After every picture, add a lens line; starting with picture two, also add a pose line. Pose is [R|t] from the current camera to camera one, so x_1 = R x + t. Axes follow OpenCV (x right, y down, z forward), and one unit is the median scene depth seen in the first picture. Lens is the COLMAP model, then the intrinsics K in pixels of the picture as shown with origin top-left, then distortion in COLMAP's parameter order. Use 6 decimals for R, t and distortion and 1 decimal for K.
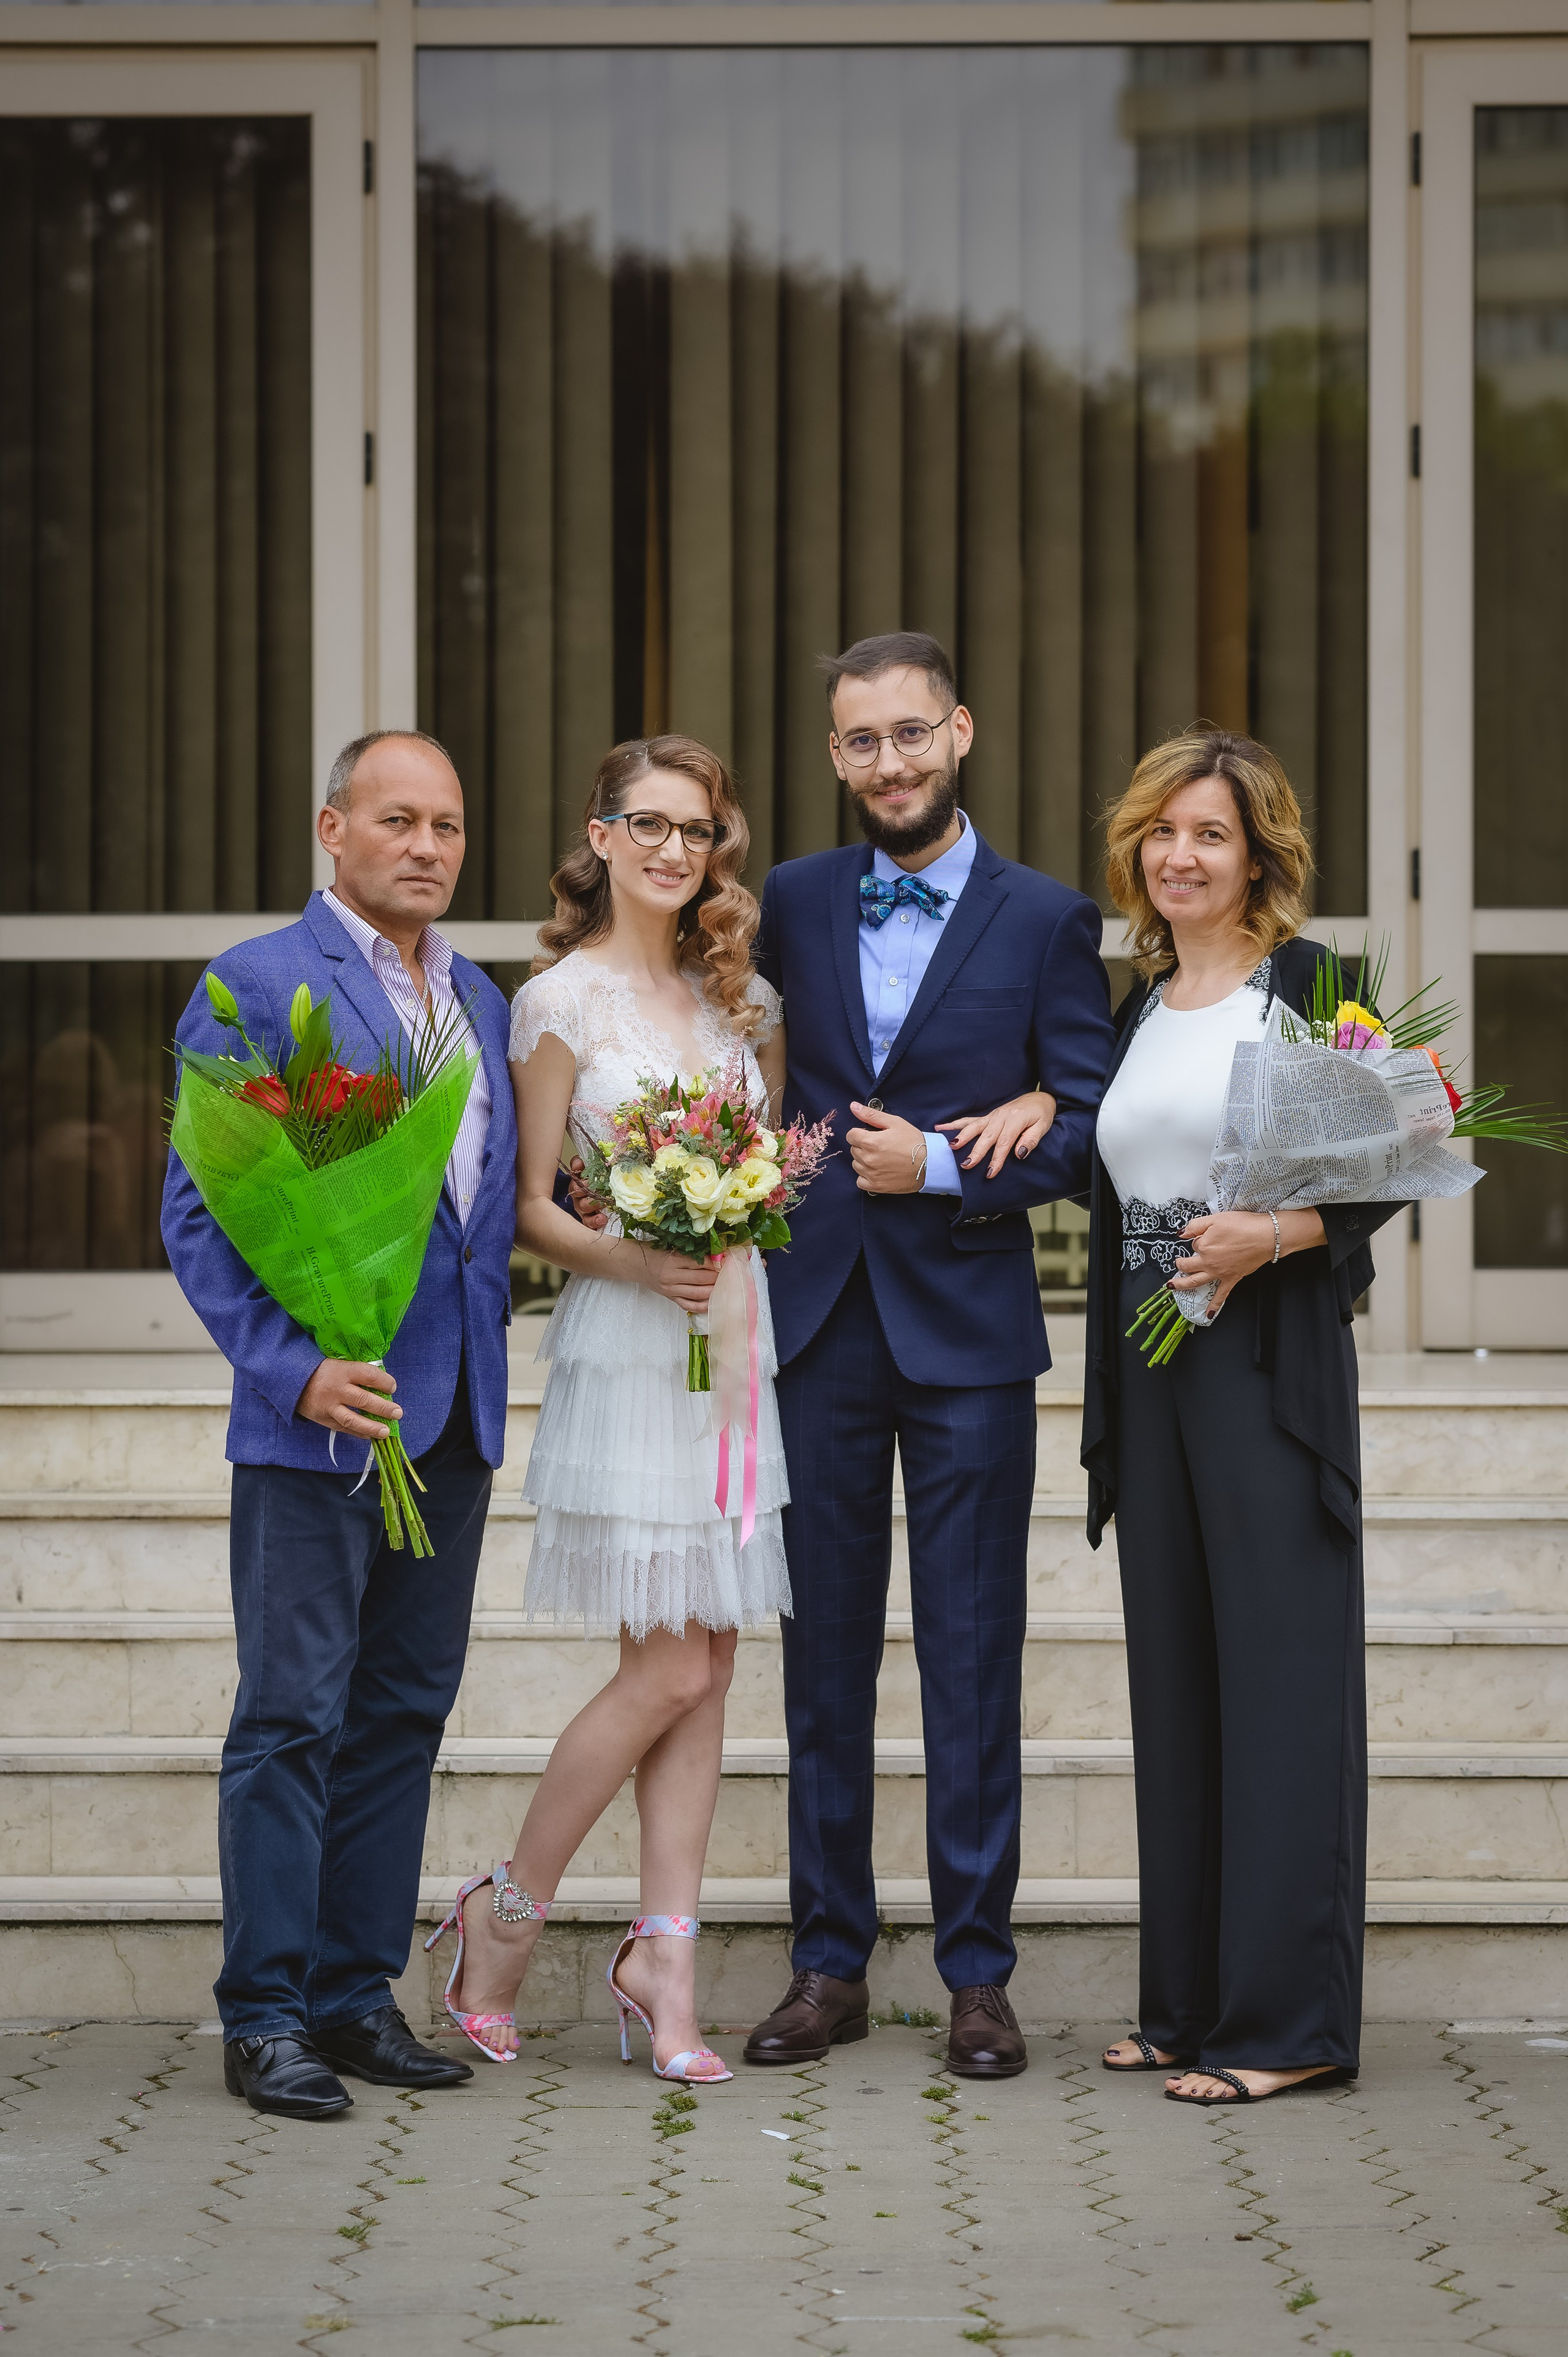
lens RADIAL K [[5852.8, 0, 727.4], [0, 5852.8, 1196.6], [0, 0, 1]] dist [0.123812, -0.202619]
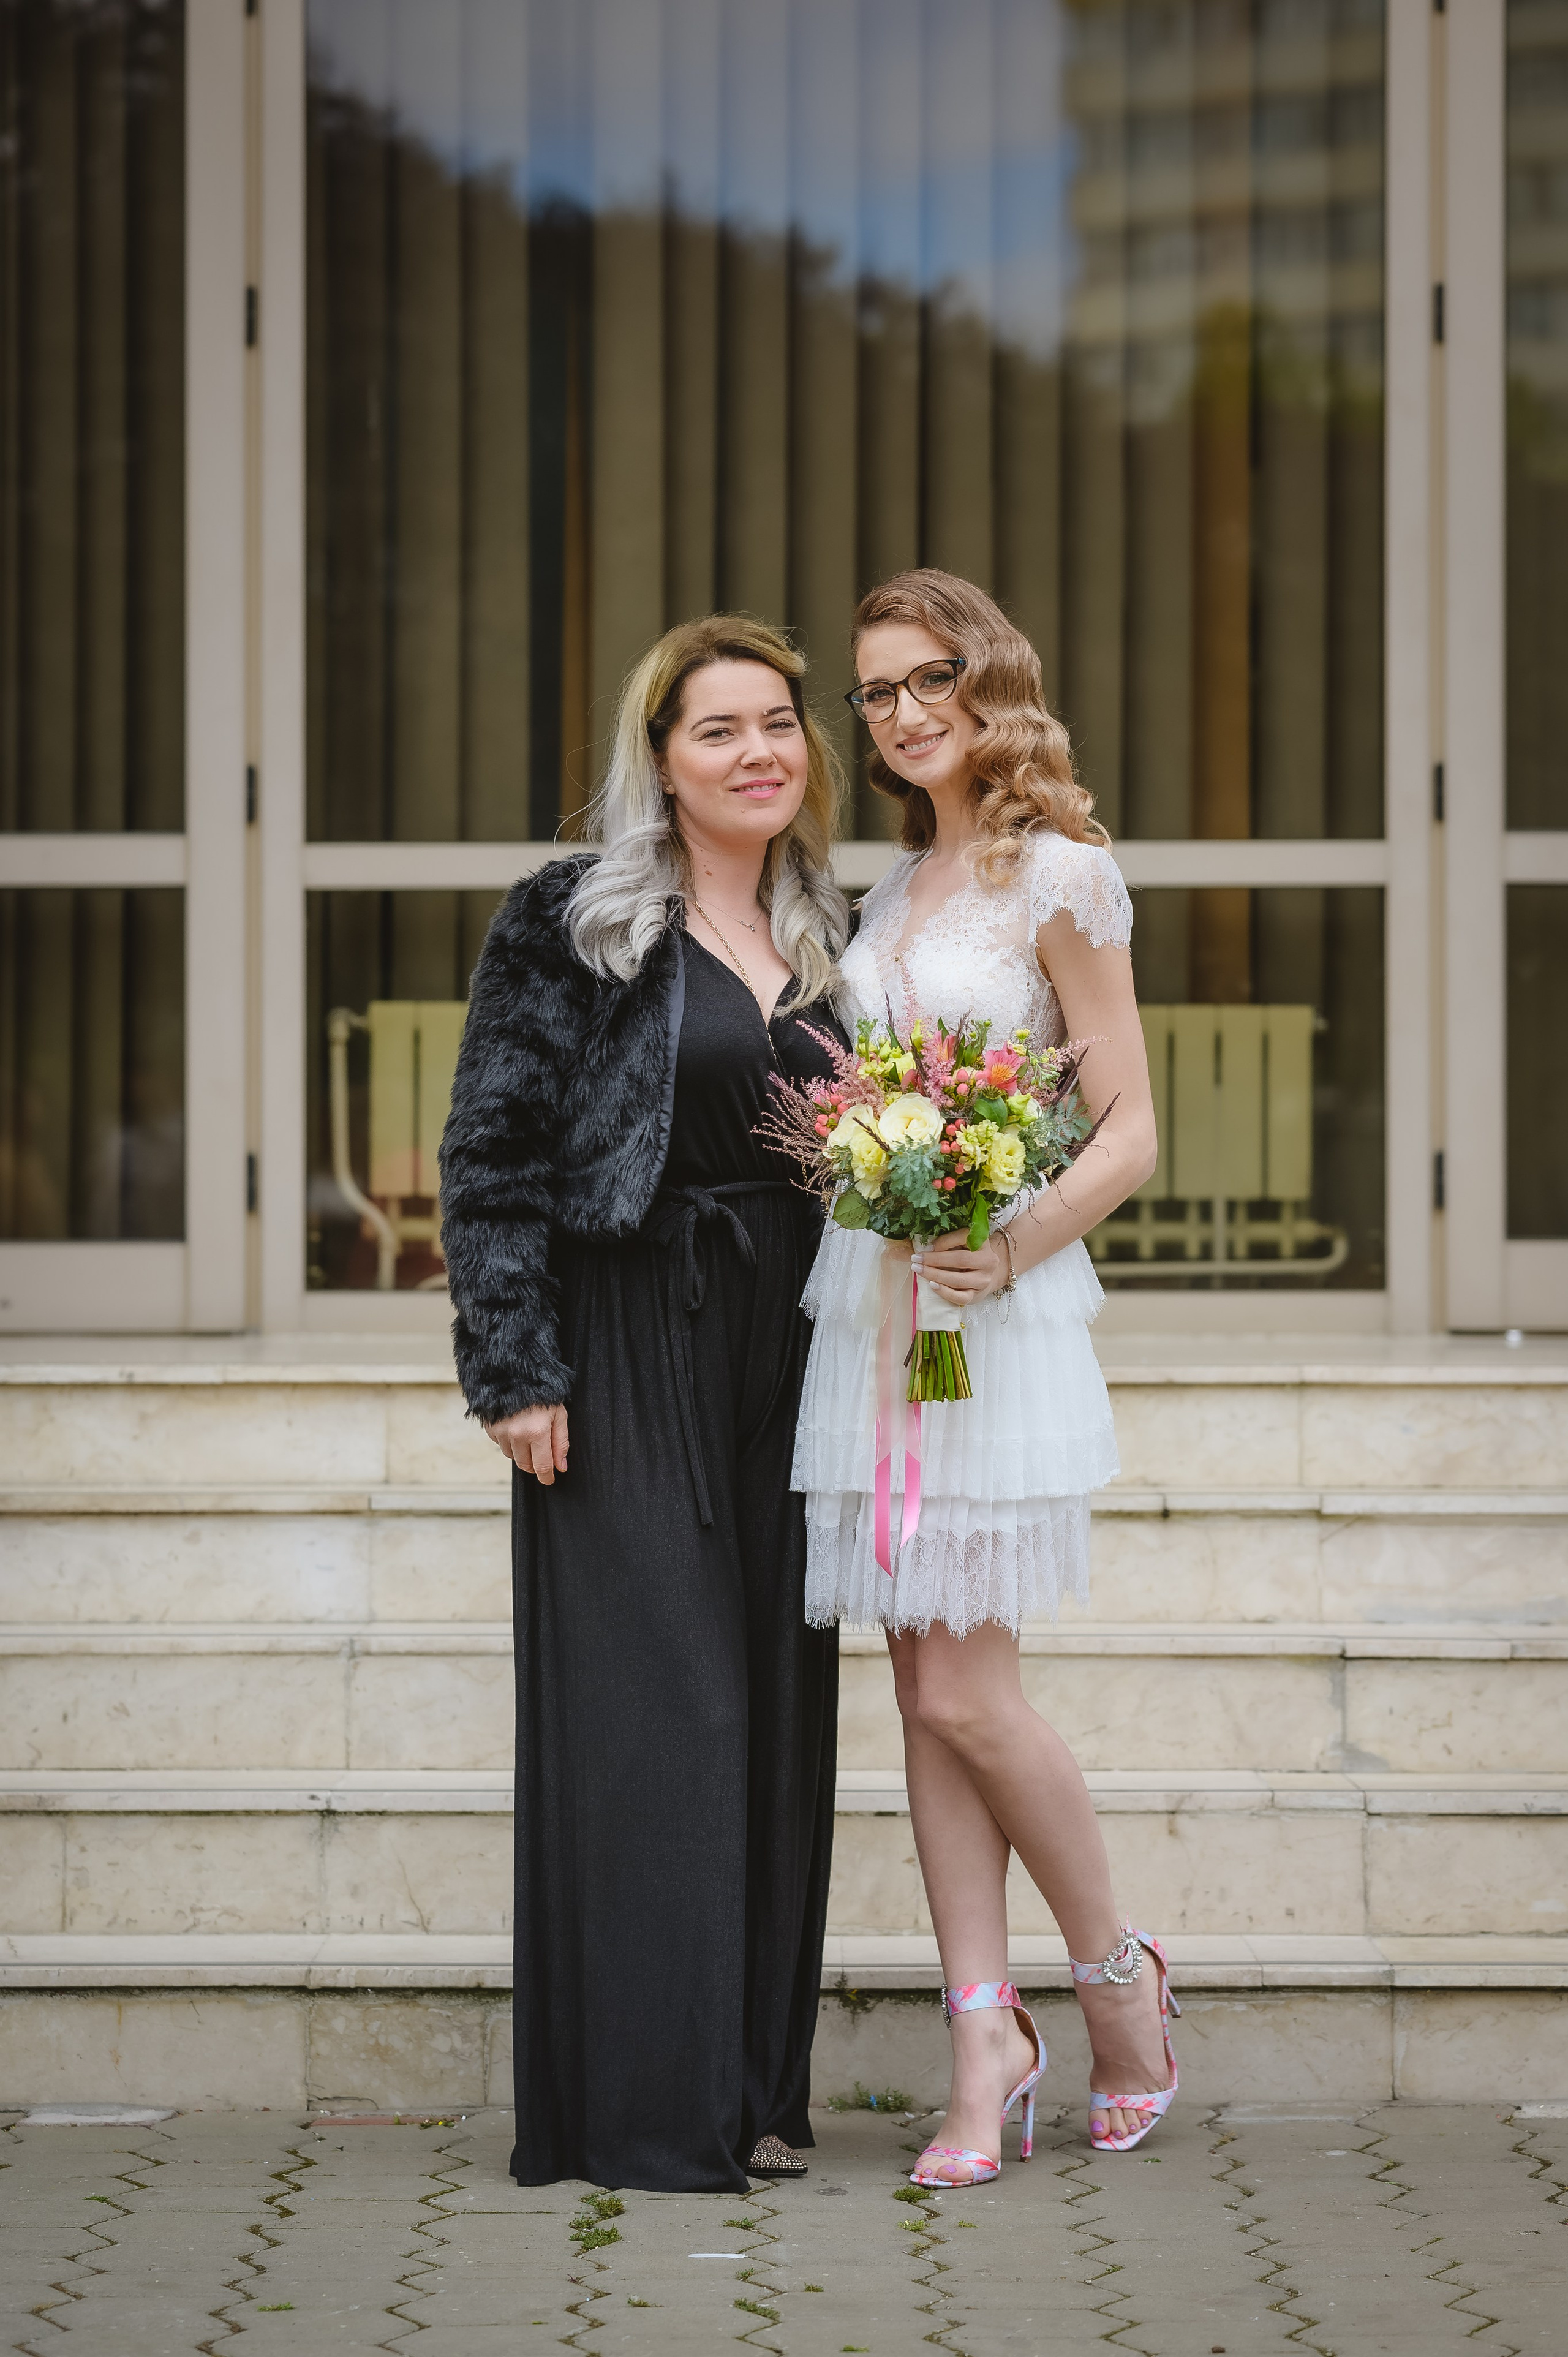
lens RADIAL K [[6100.4, 0, 782.2], [0, 6100.4, 1142.4], [0, 0, 1]] dist [0.126395, -0.399816]
pose [[0.999775, 0.001013, 0.021190, -0.001187], [-0.000743, 0.999918, -0.012773, 0.013467], [-0.021201, 0.012755, 0.999694, 0.119810]]
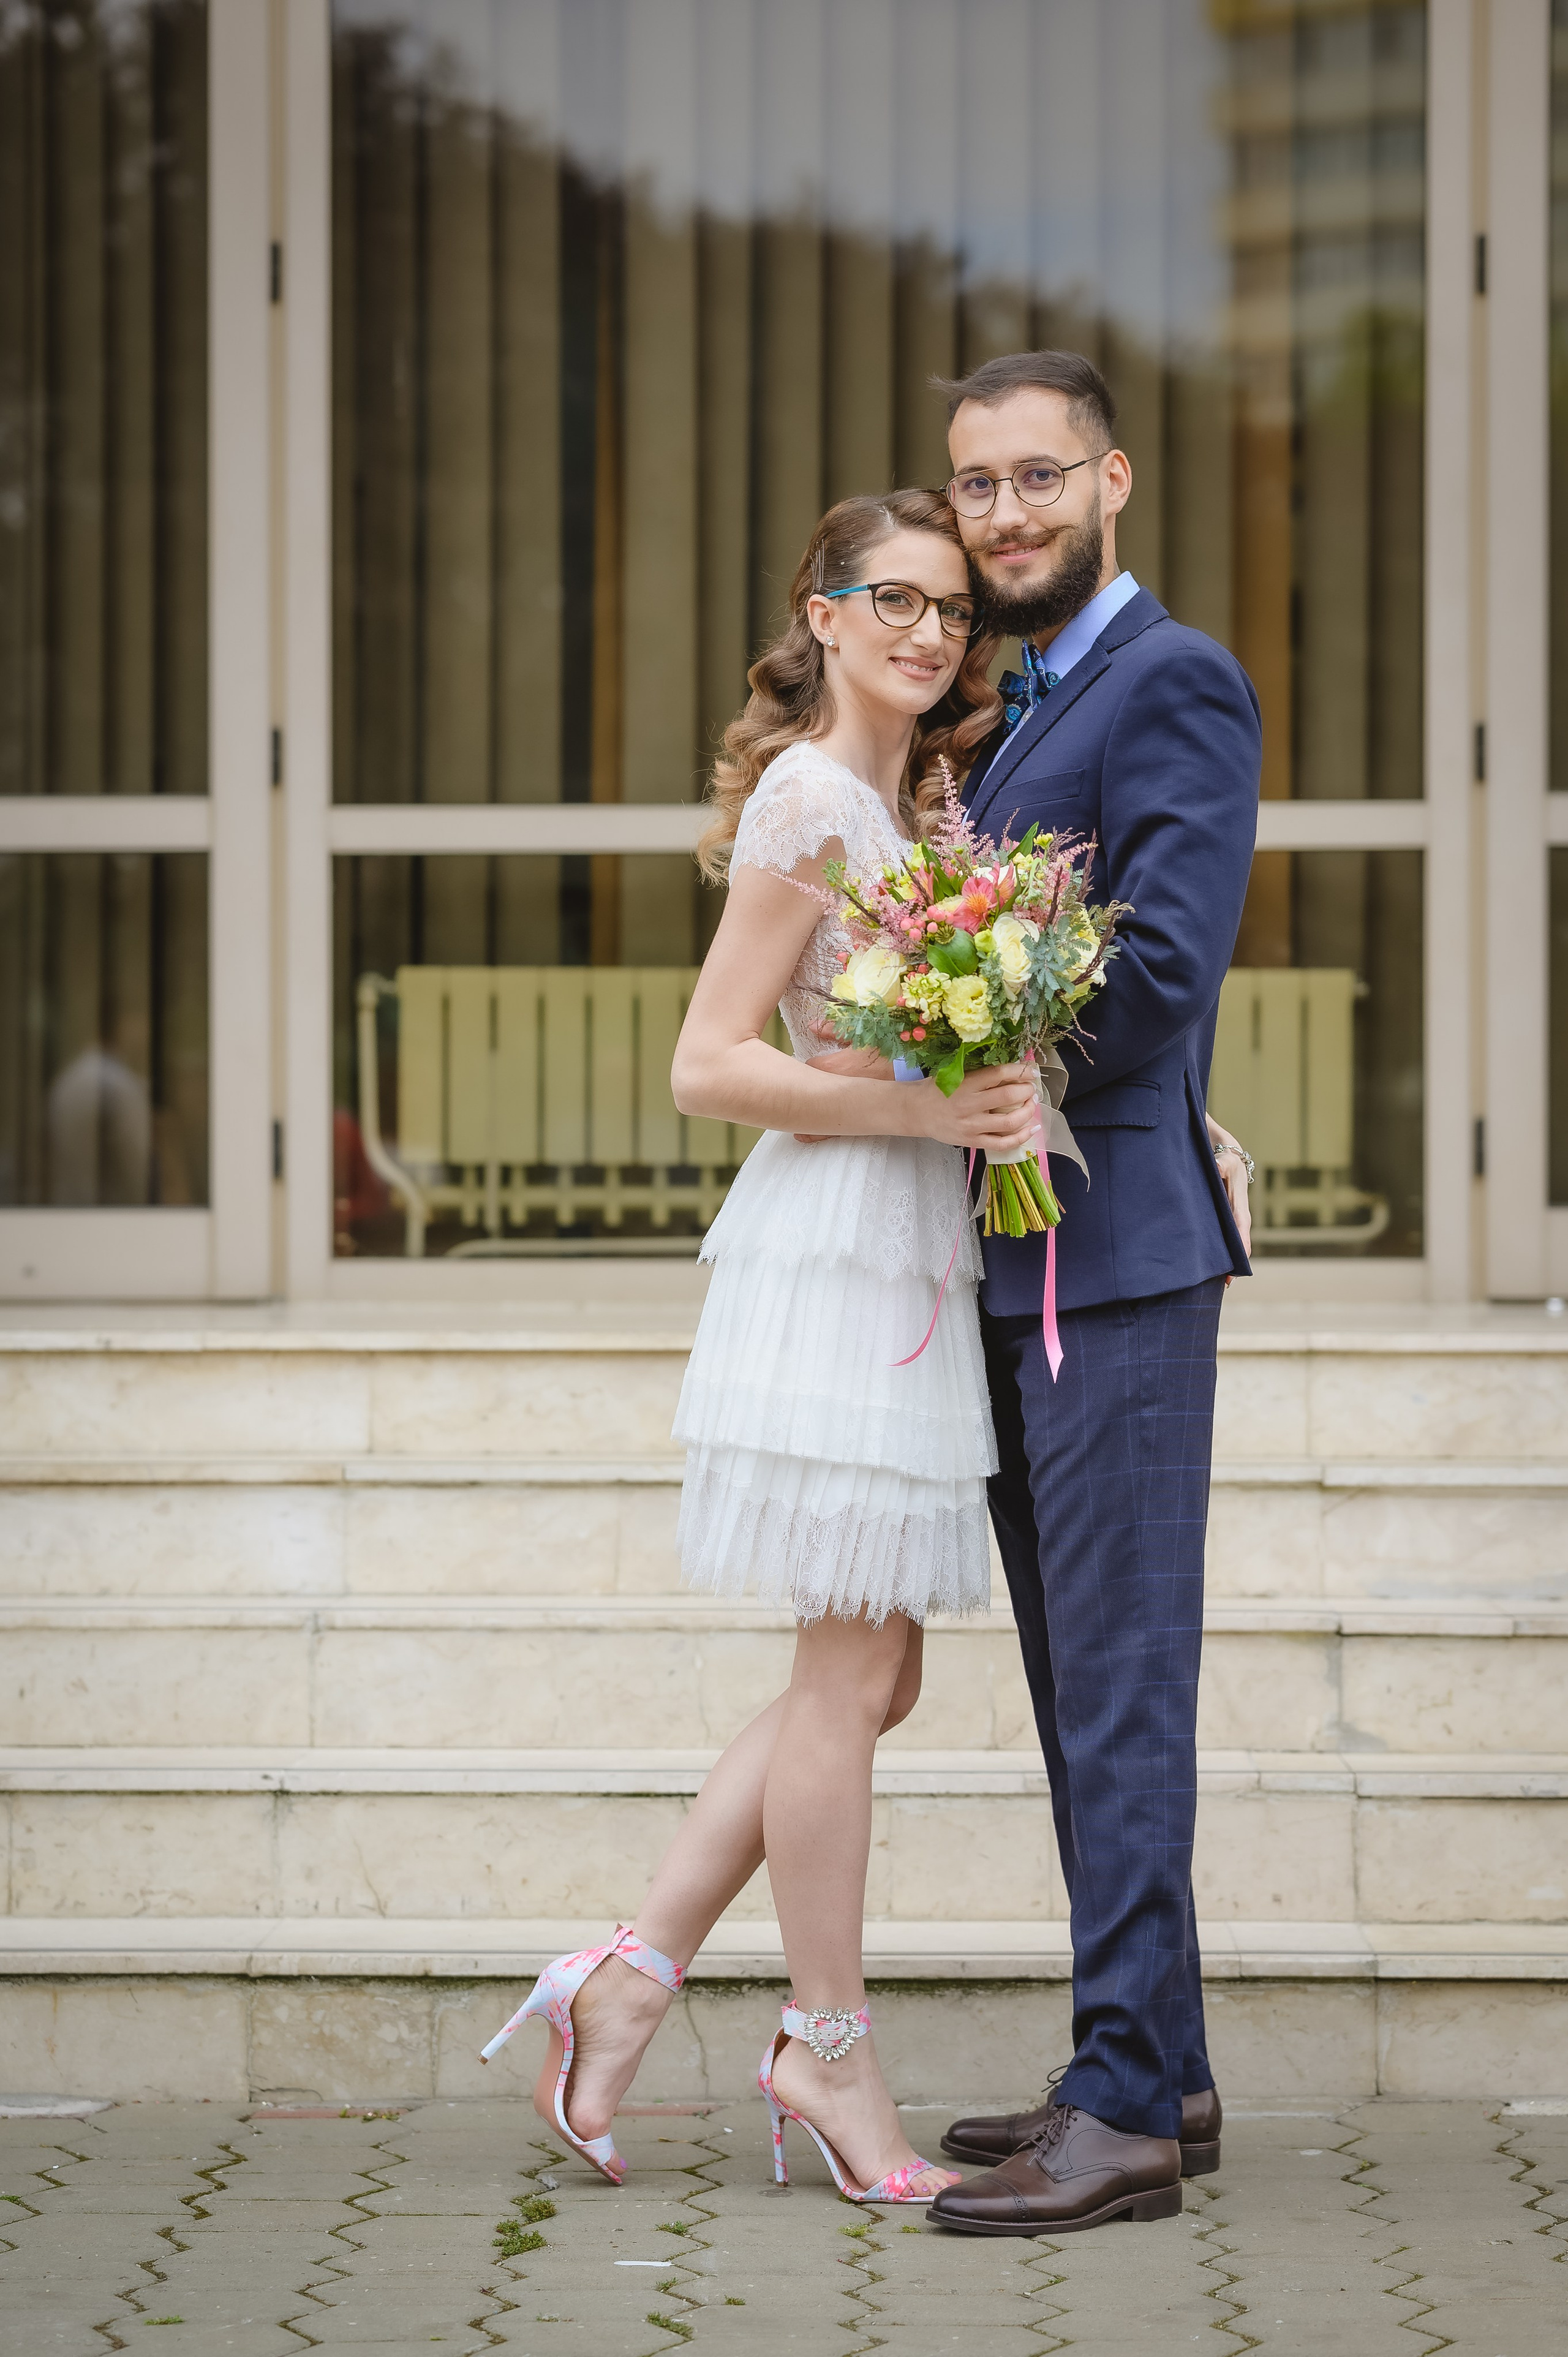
lens RADIAL K [[5843.2, 0, 797.5], [0, 5843.2, 1219.6], [0, 0, 1]] dist [0.099400, 0.273620]
pose [[0.999993, 0.000822, -0.003691, 0.027807], [-0.000811, 0.999995, 0.003096, 0.016397], [0.003694, -0.003093, 0.999988, 0.189094]]
